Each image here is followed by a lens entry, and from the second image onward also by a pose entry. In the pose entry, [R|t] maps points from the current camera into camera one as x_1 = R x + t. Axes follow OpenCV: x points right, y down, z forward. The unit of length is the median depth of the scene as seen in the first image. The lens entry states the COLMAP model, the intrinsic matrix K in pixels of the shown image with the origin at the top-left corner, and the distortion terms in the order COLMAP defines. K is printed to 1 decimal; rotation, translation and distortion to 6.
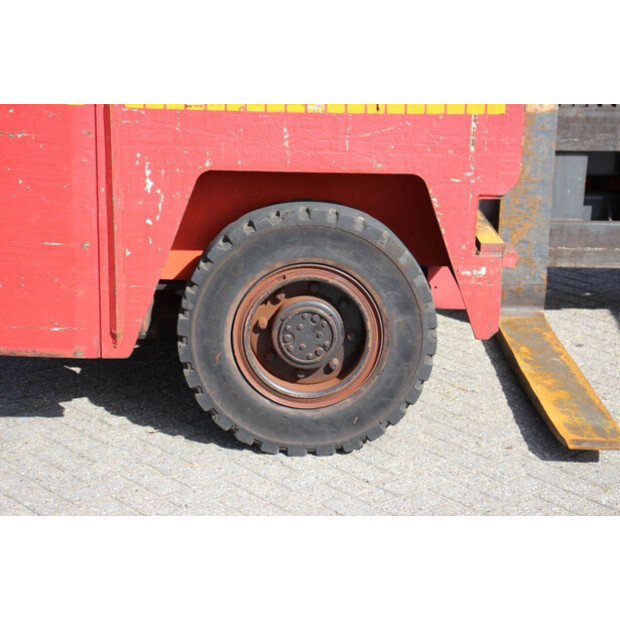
lens RADIAL K [[1482.9, 0, 310.4], [0, 1482.9, 310.1], [0, 0, 1]] dist [0.368873, 0.000000]
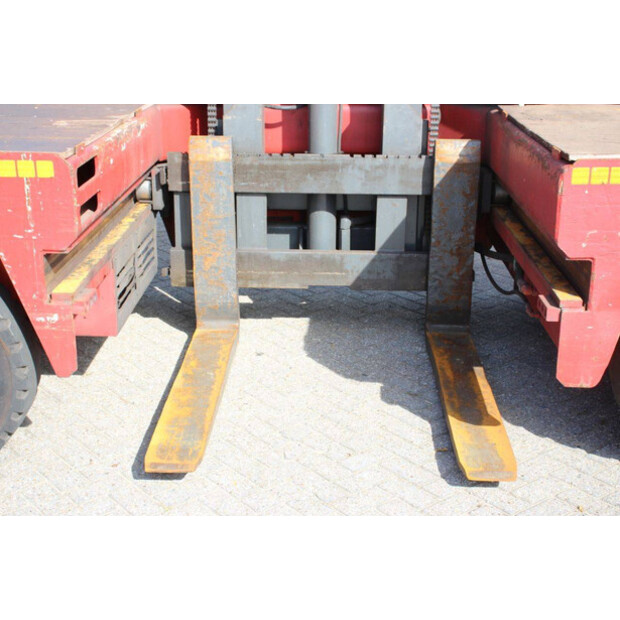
lens RADIAL K [[992.8, 0, 315.8], [0, 992.8, 313.6], [0, 0, 1]] dist [0.090675, 0.000000]
pose [[0.998831, -0.004864, -0.048090, 0.337184], [0.007447, 0.998531, 0.053670, -0.065941], [0.047759, -0.053966, 0.997400, 0.265557]]
